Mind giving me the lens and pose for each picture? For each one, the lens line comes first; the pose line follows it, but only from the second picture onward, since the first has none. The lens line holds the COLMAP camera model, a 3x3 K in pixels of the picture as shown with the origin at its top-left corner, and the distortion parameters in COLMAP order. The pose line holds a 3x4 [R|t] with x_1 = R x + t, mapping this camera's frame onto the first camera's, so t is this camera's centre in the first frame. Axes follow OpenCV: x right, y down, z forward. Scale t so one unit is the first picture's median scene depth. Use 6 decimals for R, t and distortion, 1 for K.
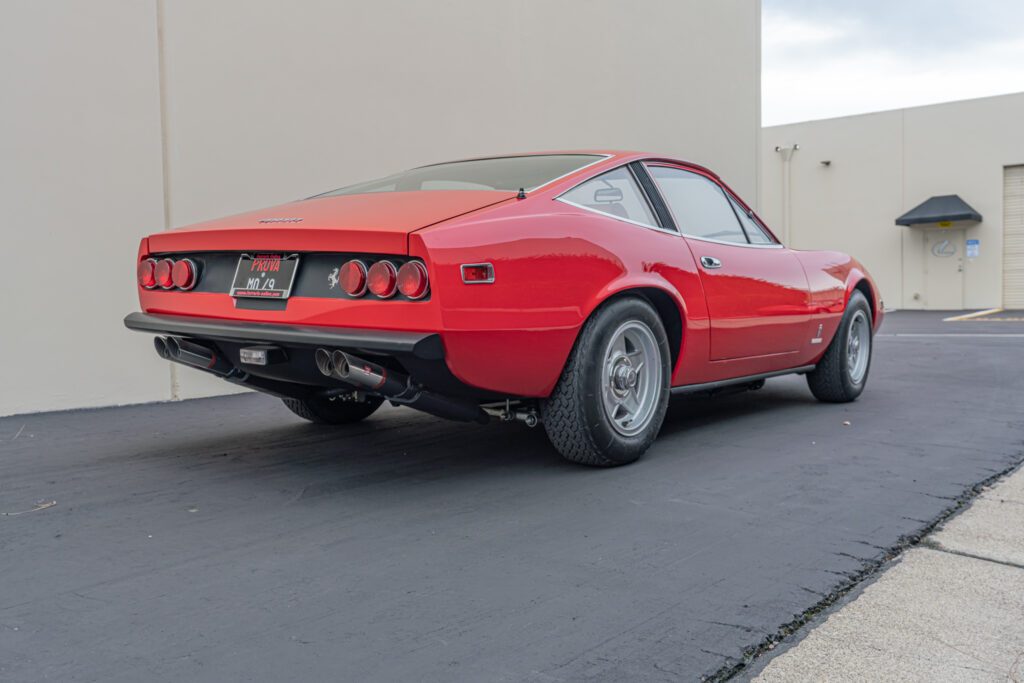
lens RADIAL K [[972.5, 0, 514.0], [0, 972.5, 305.7], [0, 0, 1]] dist [0.016654, 0.000000]
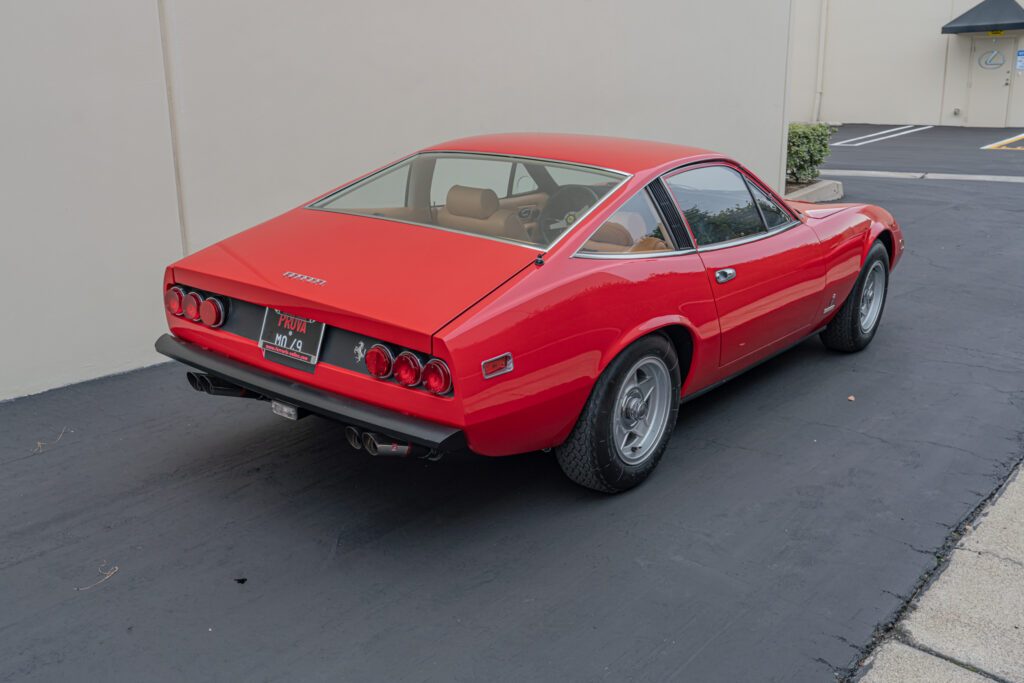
lens RADIAL K [[1012.9, 0, 510.6], [0, 1012.9, 331.5], [0, 0, 1]] dist [0.021630, 0.000000]
pose [[0.999882, 0.009924, -0.011767, -0.009138], [-0.007108, 0.975728, 0.218872, -0.262856], [0.013653, -0.218762, 0.975683, -0.052075]]
